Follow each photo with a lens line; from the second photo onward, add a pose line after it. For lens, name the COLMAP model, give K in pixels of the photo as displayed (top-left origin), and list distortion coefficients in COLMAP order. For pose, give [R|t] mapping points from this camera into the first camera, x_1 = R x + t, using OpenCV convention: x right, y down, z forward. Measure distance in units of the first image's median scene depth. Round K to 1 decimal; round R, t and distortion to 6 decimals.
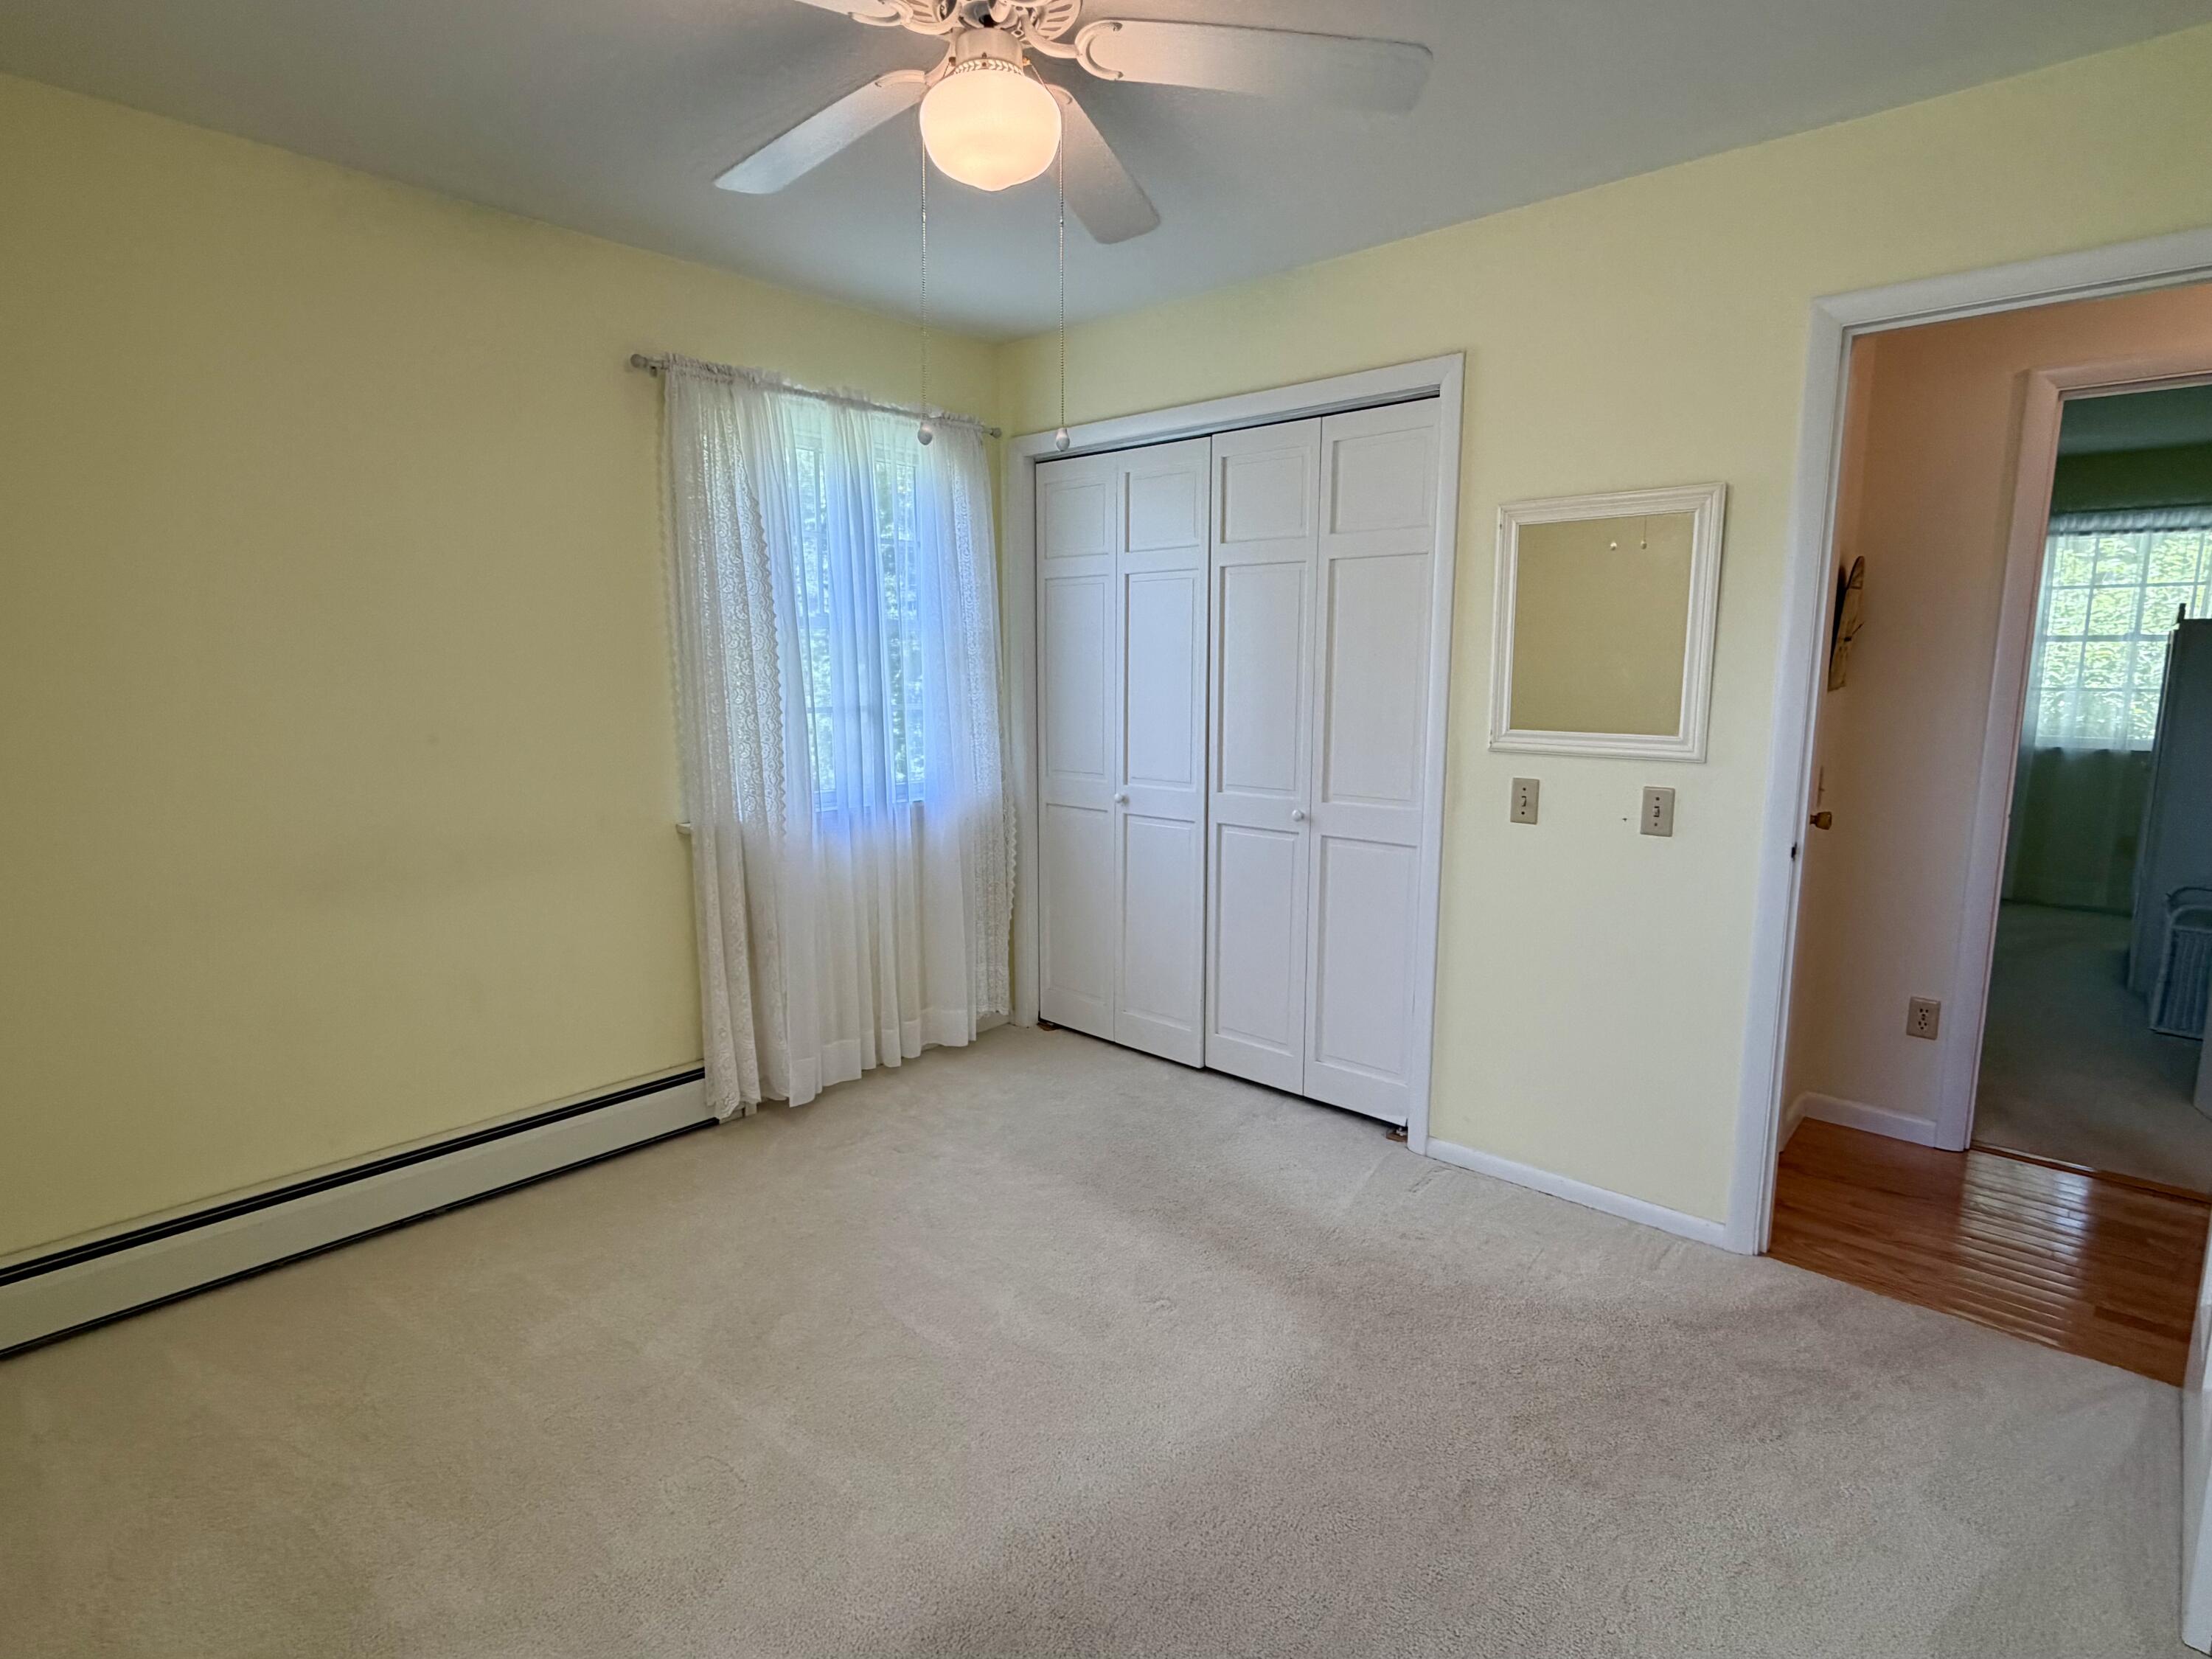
lens RADIAL K [[1075.7, 0, 1102.5], [0, 1075.7, 831.2], [0, 0, 1]] dist [0.001695, 0.000306]
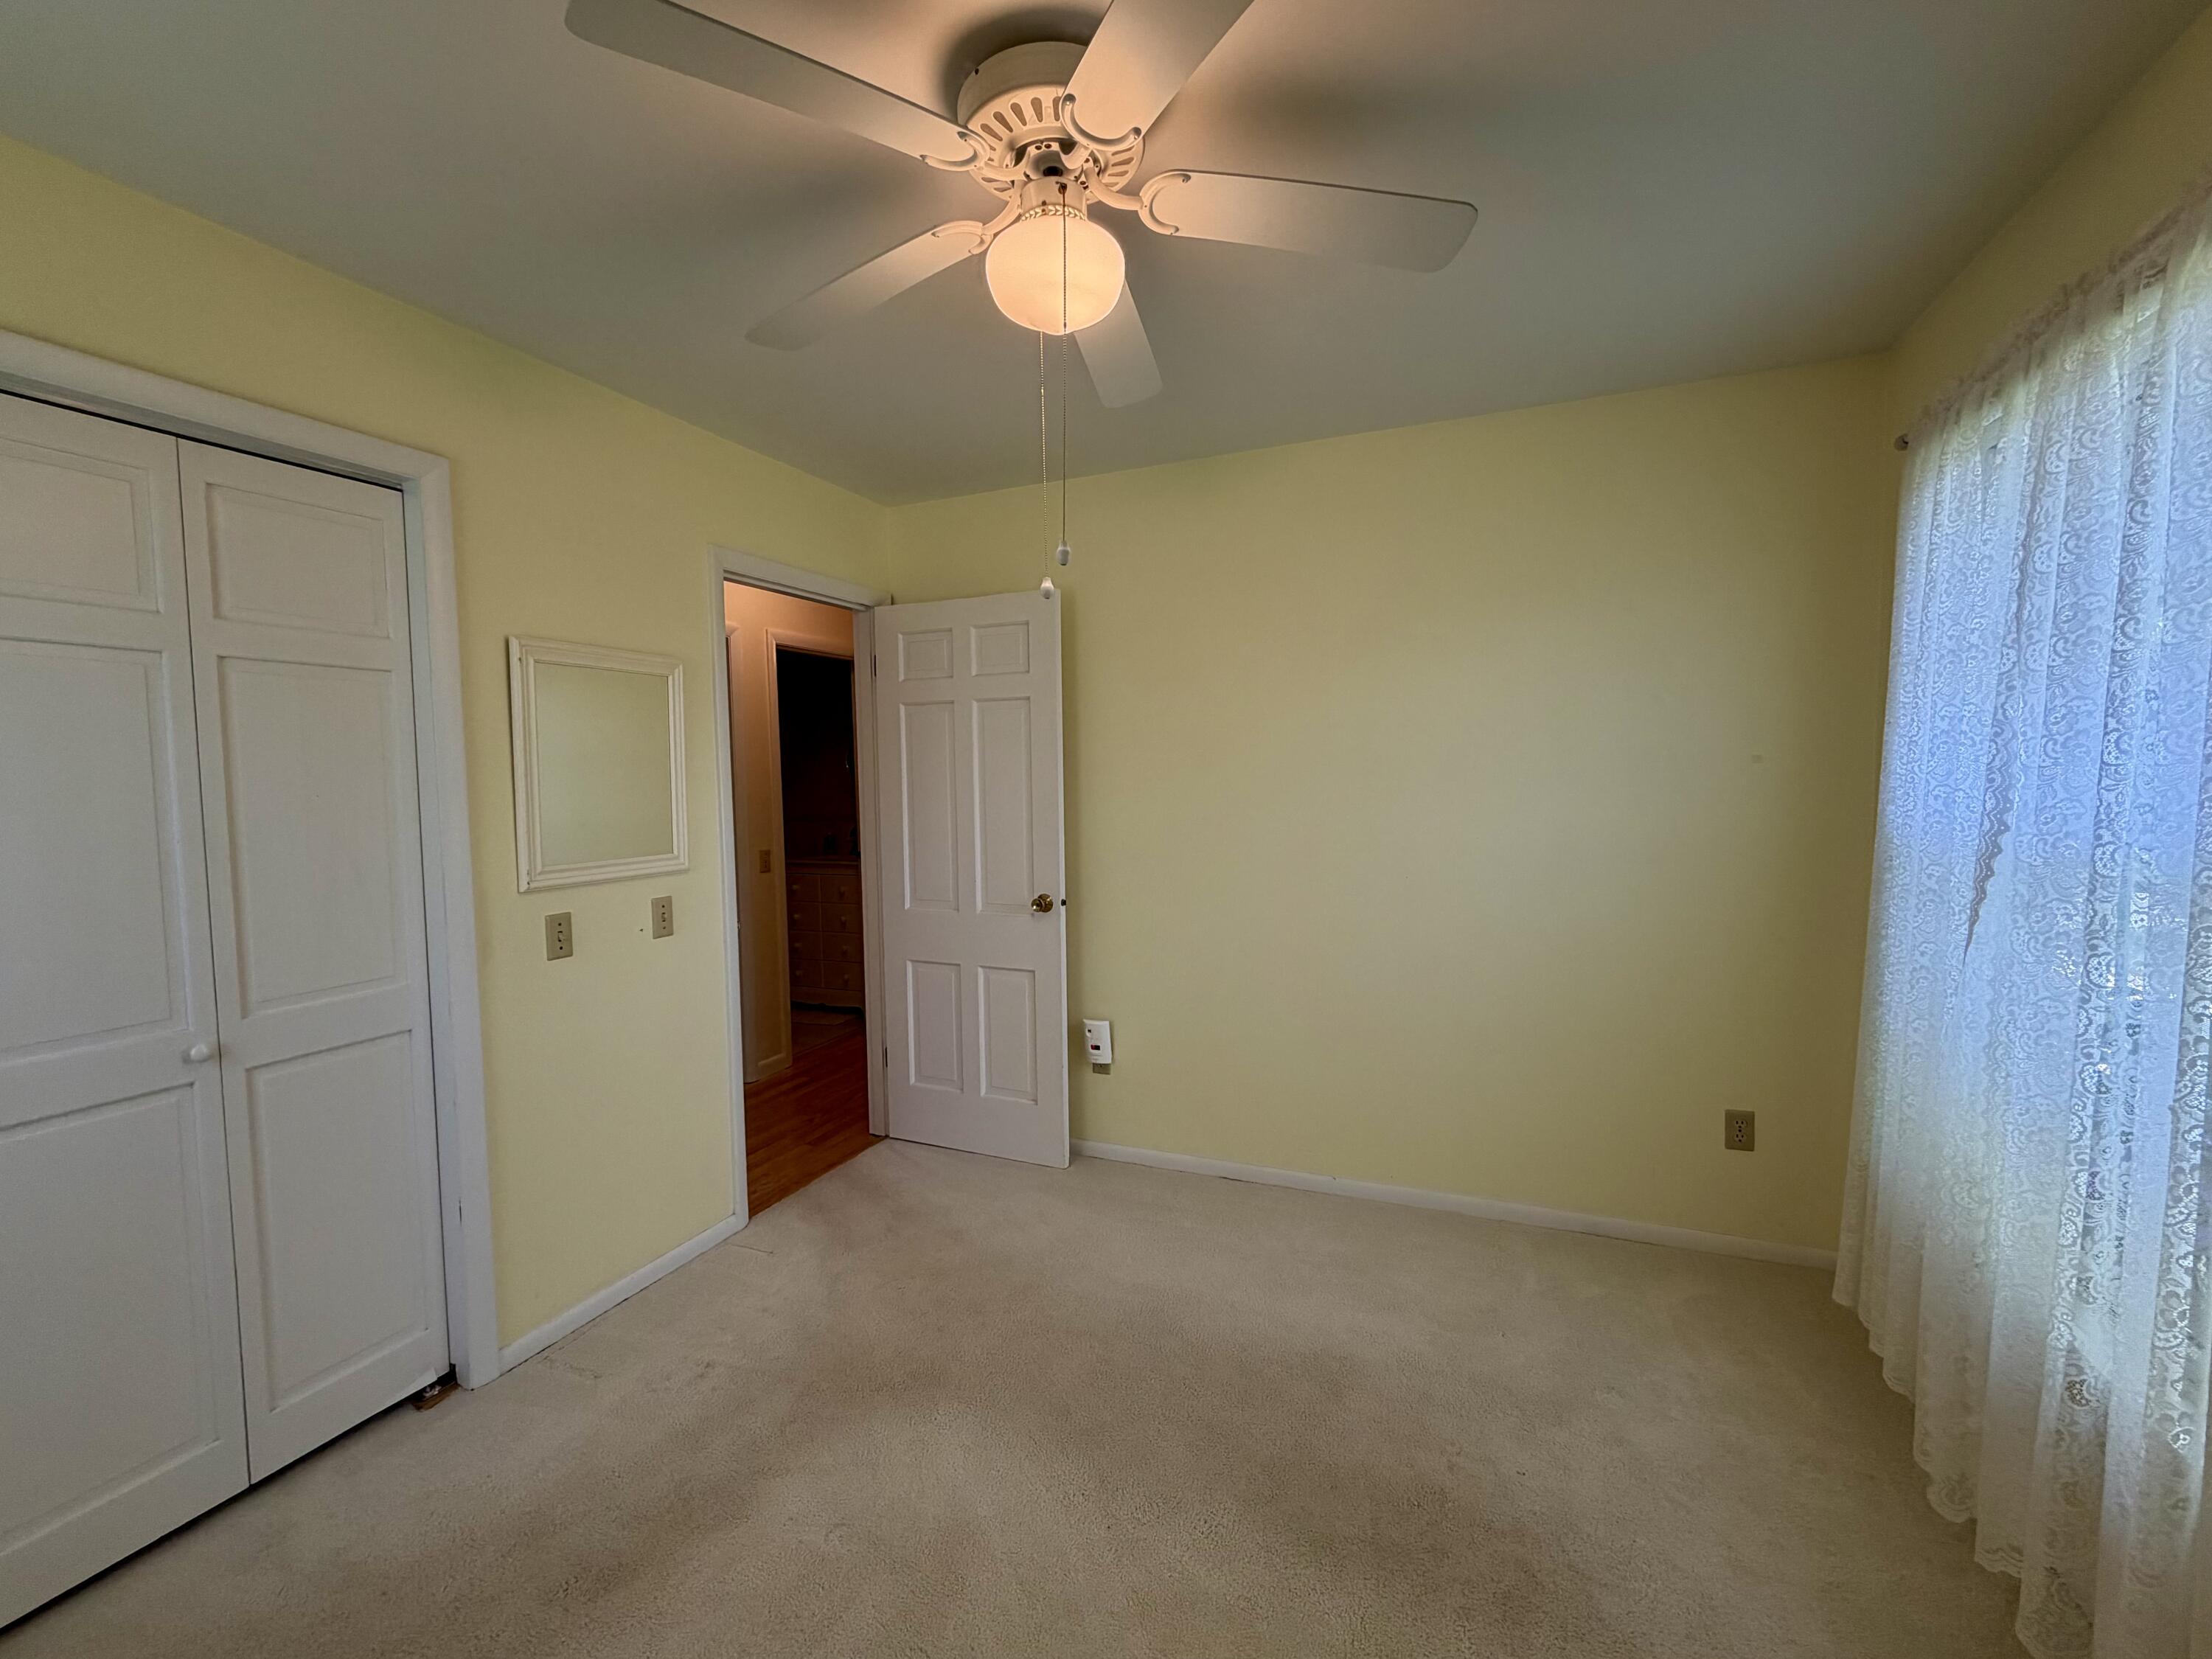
lens RADIAL K [[953.2, 0, 1106.0], [0, 953.2, 829.5], [0, 0, 1]] dist [0.002390, 0.000322]
pose [[-0.309437, -0.060412, 0.948999, -0.581170], [0.156461, 0.981144, 0.113475, -0.142543], [-0.937960, 0.183594, -0.294151, 0.751492]]
